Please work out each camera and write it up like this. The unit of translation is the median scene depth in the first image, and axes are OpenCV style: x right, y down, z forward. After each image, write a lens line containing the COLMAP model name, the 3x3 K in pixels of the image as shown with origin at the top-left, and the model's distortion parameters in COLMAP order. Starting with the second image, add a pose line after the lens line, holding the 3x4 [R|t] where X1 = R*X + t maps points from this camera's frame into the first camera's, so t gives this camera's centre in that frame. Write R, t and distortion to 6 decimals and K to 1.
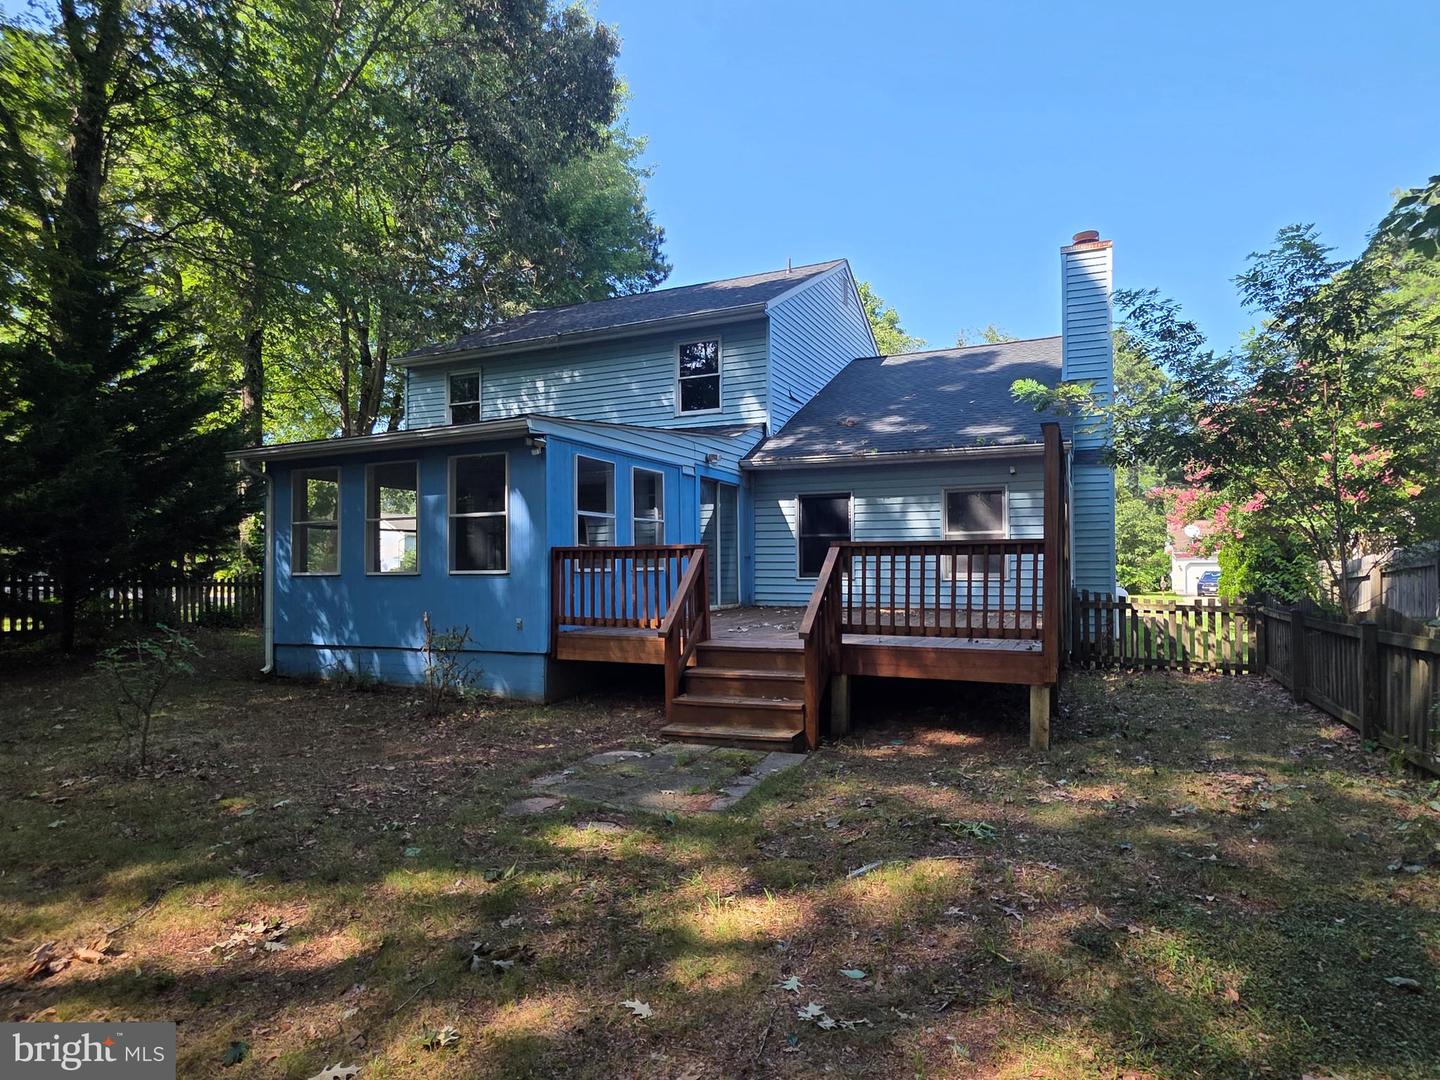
lens RADIAL K [[760.9, 0, 720.0], [0, 760.9, 540.0], [0, 0, 1]] dist [-0.003106, -0.000260]
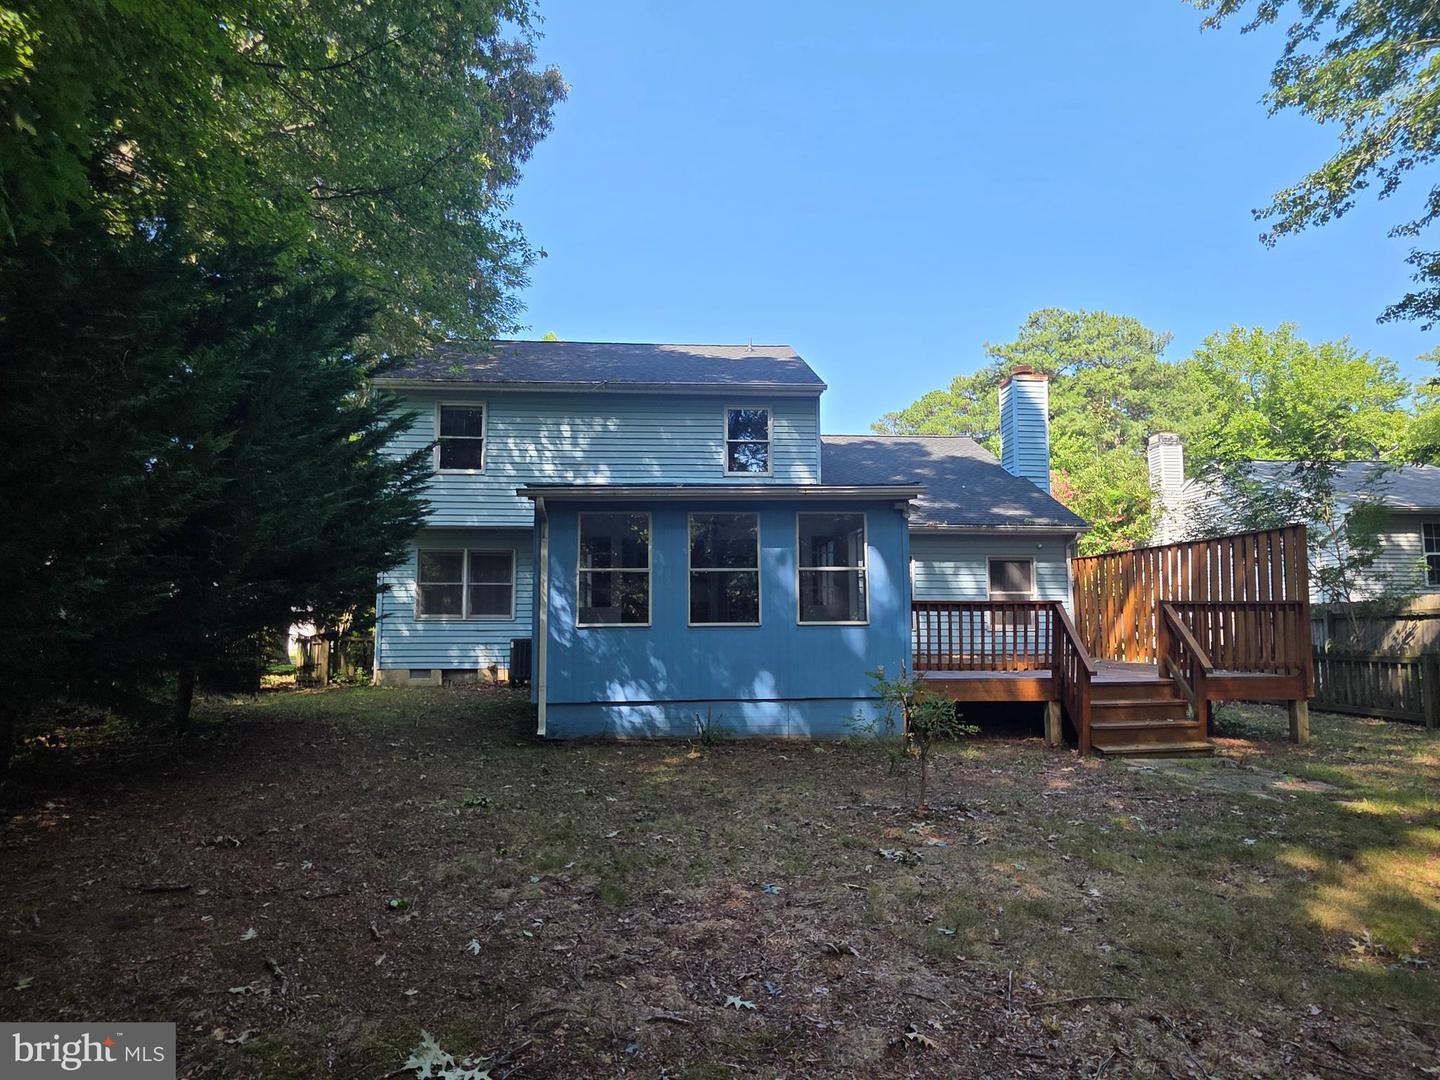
lens RADIAL K [[760.9, 0, 720.0], [0, 760.9, 540.0], [0, 0, 1]] dist [-0.003106, -0.000260]
pose [[0.896960, 0.050190, 0.439253, -0.633539], [-0.019074, 0.997003, -0.074970, 0.006623], [-0.441699, 0.058867, 0.895230, 0.077254]]
